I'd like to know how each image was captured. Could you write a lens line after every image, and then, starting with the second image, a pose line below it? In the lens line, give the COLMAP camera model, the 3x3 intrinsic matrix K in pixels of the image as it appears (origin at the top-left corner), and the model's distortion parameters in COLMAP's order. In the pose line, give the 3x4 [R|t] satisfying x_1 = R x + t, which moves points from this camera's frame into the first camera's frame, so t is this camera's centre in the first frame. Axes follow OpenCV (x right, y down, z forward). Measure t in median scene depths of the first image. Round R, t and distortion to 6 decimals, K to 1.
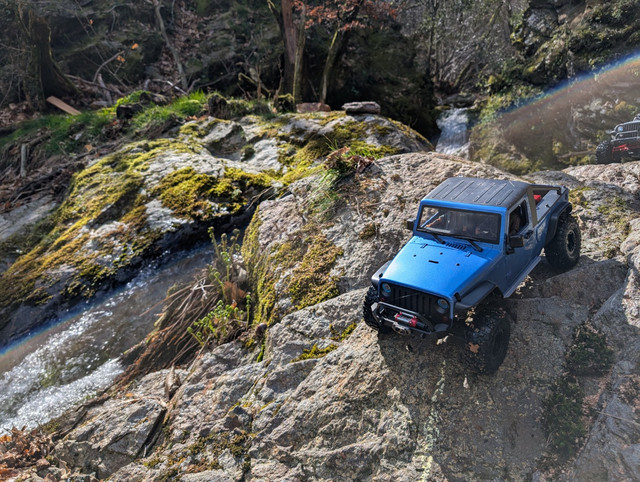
lens RADIAL K [[461.9, 0, 318.2], [0, 461.9, 238.8], [0, 0, 1]] dist [-0.012743, 0.008421]
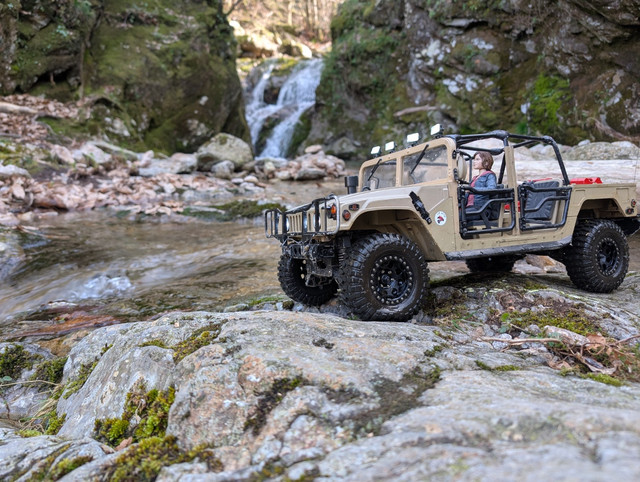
lens RADIAL K [[461.9, 0, 316.2], [0, 461.9, 236.6], [0, 0, 1]] dist [-0.012743, 0.008421]
pose [[0.983980, -0.080939, 0.158845, 0.246000], [0.067250, 0.993692, 0.089742, -0.046141], [-0.165106, -0.077622, 0.983217, 0.202412]]
